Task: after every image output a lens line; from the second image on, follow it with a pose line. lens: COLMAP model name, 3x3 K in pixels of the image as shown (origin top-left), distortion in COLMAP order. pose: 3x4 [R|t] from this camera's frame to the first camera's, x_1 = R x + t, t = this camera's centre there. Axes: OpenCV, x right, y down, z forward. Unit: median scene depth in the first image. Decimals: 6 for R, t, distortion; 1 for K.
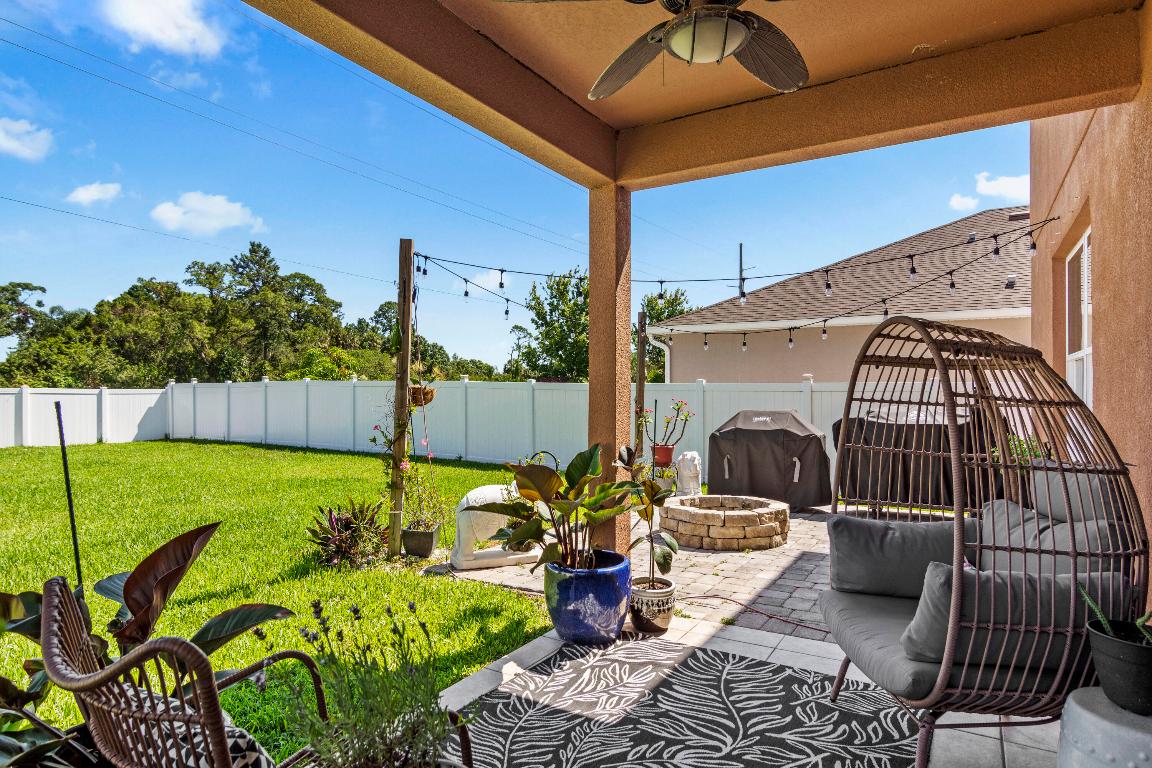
lens RADIAL K [[645.2, 0, 576.3], [0, 645.2, 390.2], [0, 0, 1]] dist [-0.005046, -0.000409]
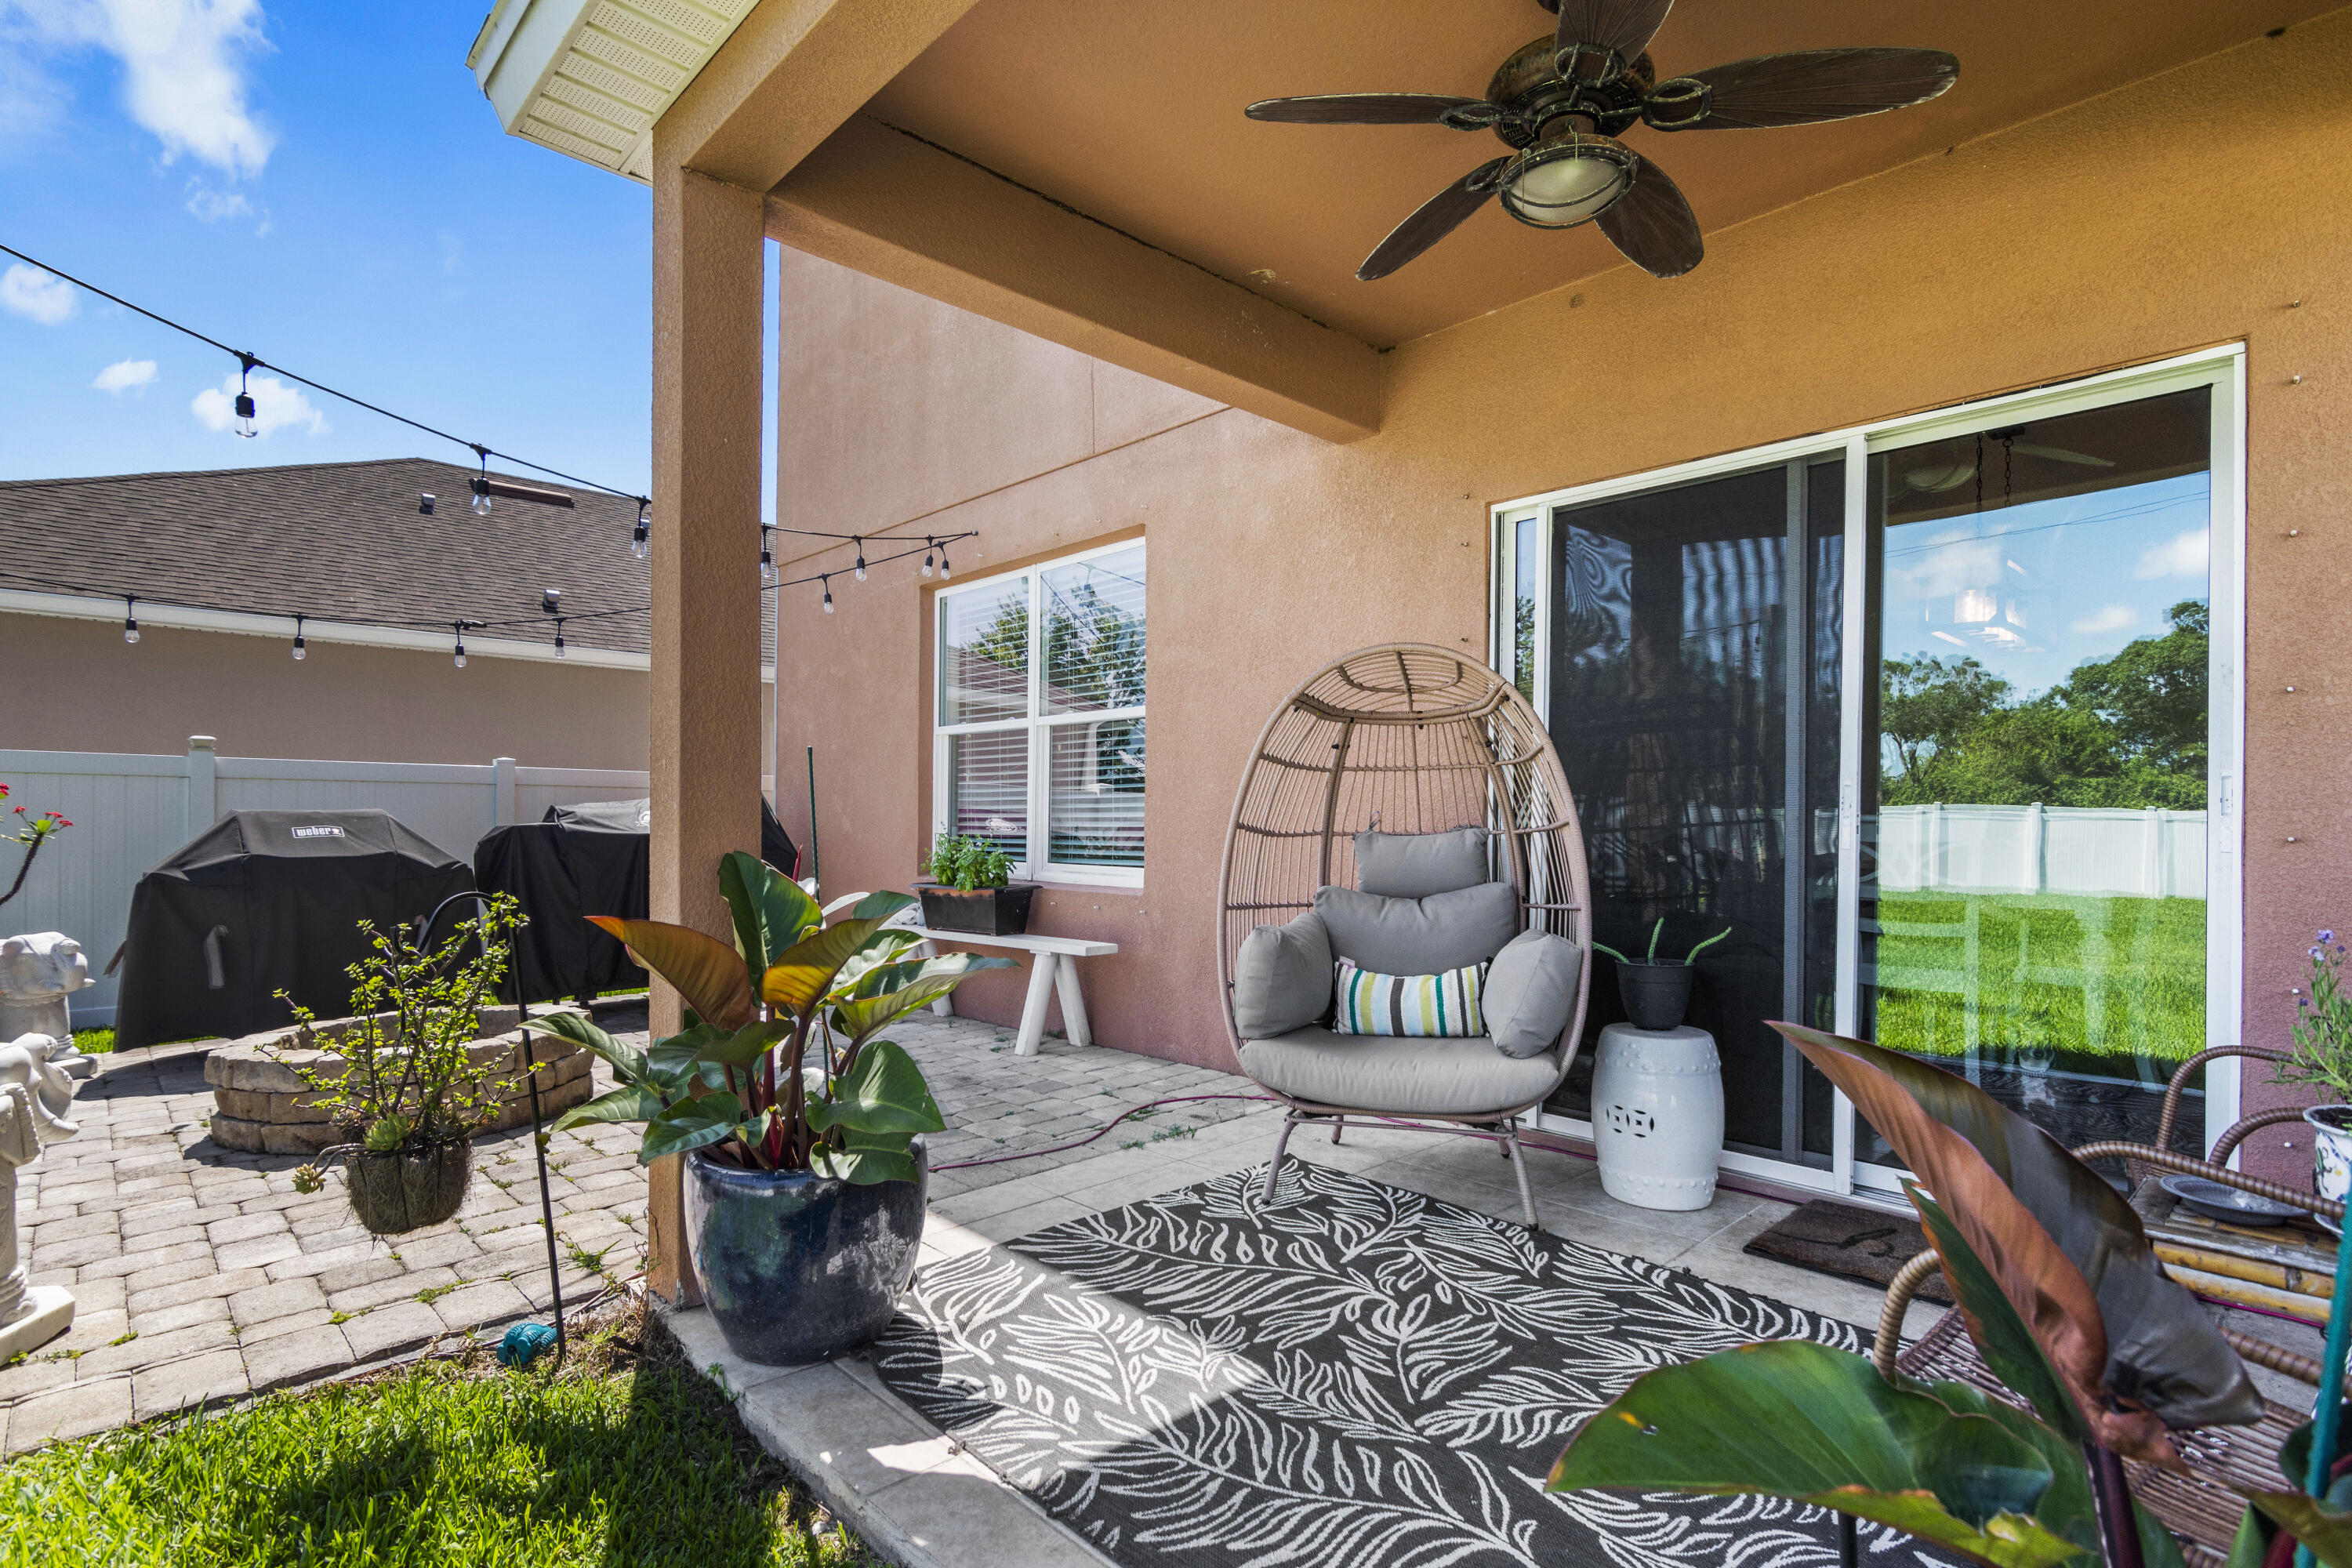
lens RADIAL K [[1120.4, 0, 1176.4], [0, 1120.4, 803.2], [0, 0, 1]] dist [-0.000592, -0.000073]
pose [[0.265337, 0.011149, 0.964091, -0.753245], [-0.015856, 0.999848, -0.007198, 0.062278], [-0.964025, -0.013376, 0.265474, 0.748860]]
